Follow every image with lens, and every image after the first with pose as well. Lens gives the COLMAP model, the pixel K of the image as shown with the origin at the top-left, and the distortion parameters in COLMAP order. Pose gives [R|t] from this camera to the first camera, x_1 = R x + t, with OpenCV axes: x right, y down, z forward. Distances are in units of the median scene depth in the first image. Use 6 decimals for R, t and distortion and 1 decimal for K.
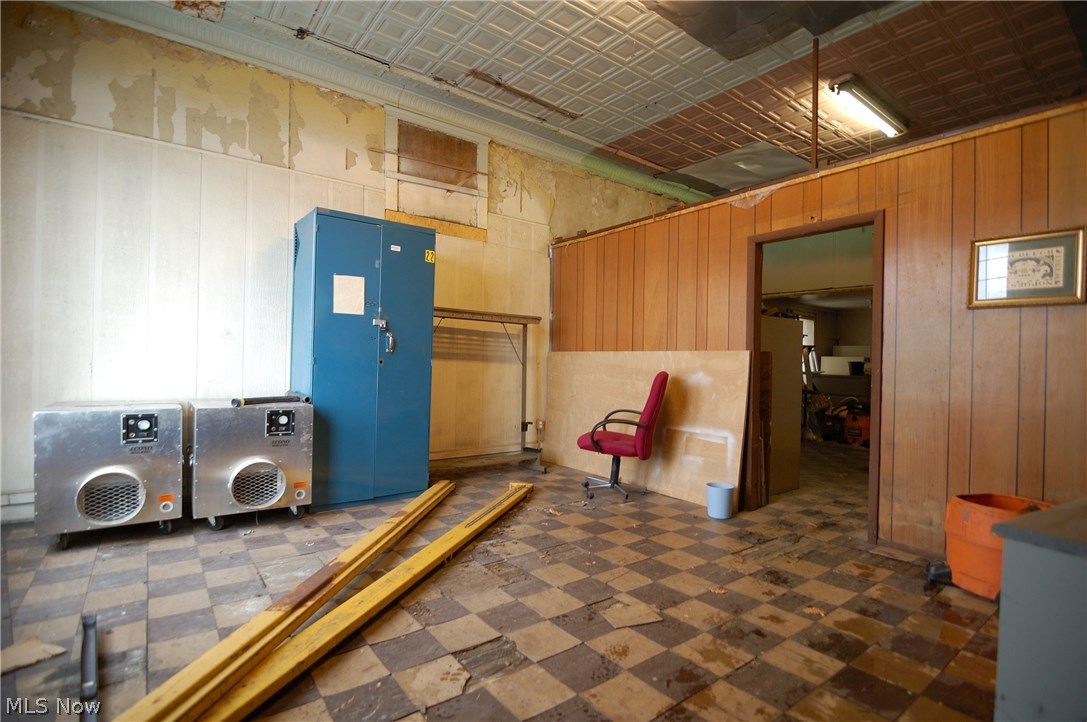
lens RADIAL K [[525.1, 0, 543.5], [0, 525.1, 361.0], [0, 0, 1]] dist [-0.017767, -0.000306]
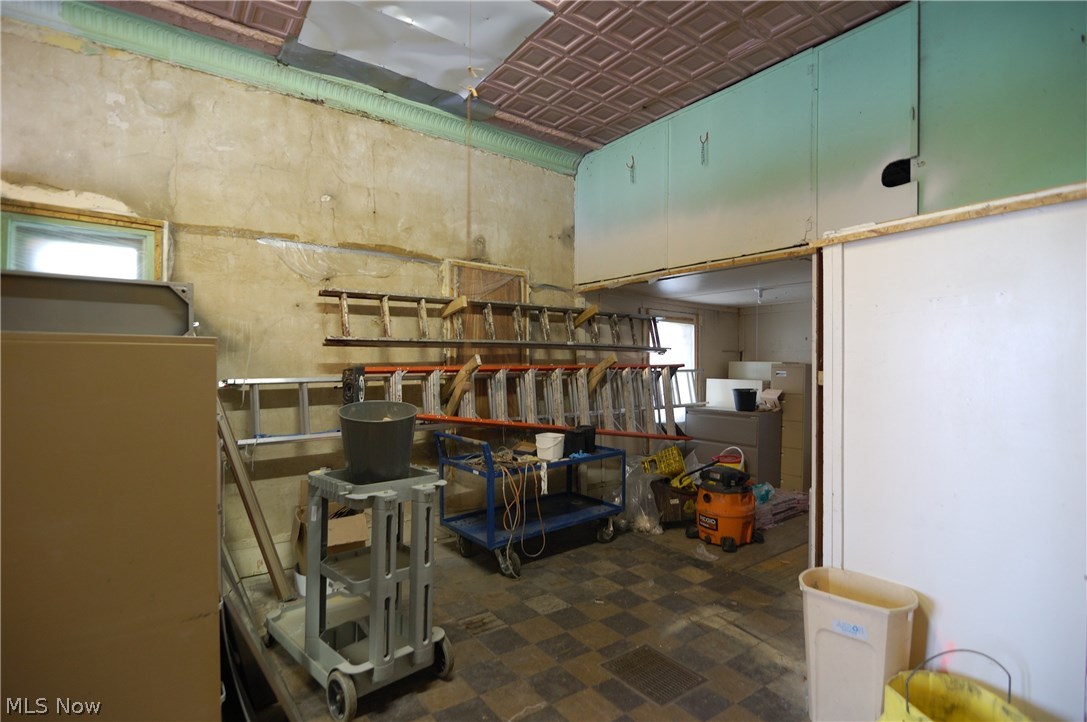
lens RADIAL K [[525.1, 0, 543.5], [0, 525.1, 361.0], [0, 0, 1]] dist [-0.017767, -0.000306]
pose [[0.999683, -0.015223, -0.020066, 0.390805], [0.015022, 0.999836, -0.010106, -0.031170], [0.020216, 0.009801, 0.999748, 0.386920]]
